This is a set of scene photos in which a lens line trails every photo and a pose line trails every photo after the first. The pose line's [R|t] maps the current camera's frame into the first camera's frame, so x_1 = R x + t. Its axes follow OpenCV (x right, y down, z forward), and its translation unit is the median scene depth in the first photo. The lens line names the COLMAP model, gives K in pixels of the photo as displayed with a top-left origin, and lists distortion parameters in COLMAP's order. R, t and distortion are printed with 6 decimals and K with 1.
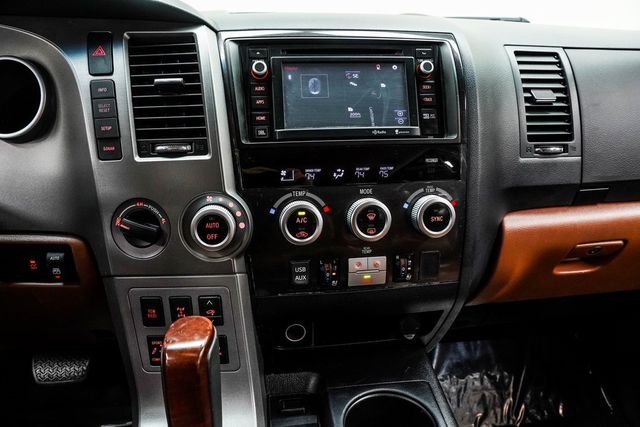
lens RADIAL K [[482.7, 0, 325.0], [0, 482.7, 198.5], [0, 0, 1]] dist [-0.094955, 0.005204]
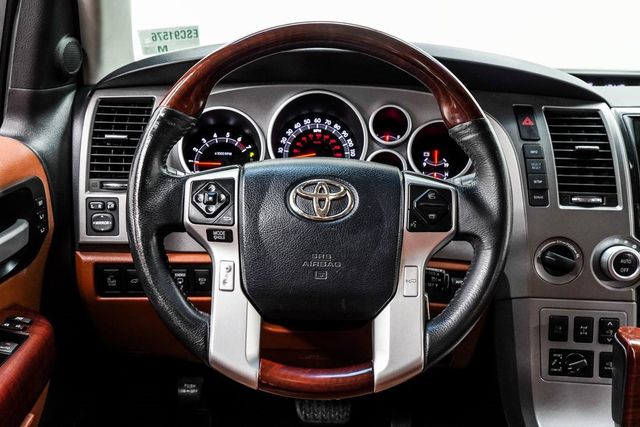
lens RADIAL K [[674.1, 0, 320.0], [0, 674.1, 216.3], [0, 0, 1]] dist [0.094704, 0.000000]
pose [[0.993957, 0.054099, -0.095514, -0.836266], [-0.061191, 0.995456, -0.072956, 0.114803], [0.091133, 0.078360, 0.992751, -0.873396]]
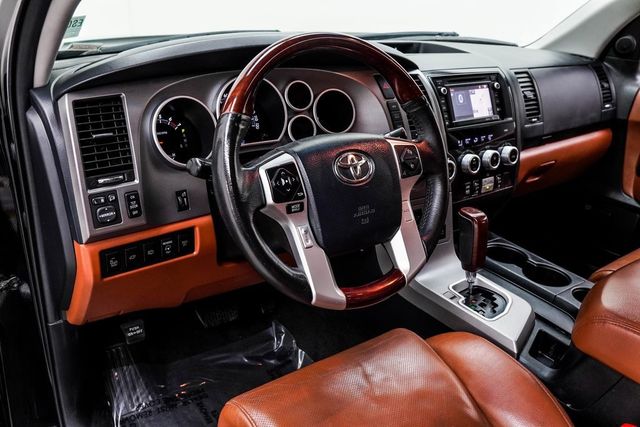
lens RADIAL K [[537.7, 0, 319.8], [0, 537.7, 217.5], [0, 0, 1]] dist [-0.028045, -0.001197]
pose [[0.882917, -0.155188, 0.443141, -1.730574], [0.119201, 0.986964, 0.108136, -0.052578], [-0.454145, -0.042652, 0.889906, -0.825561]]
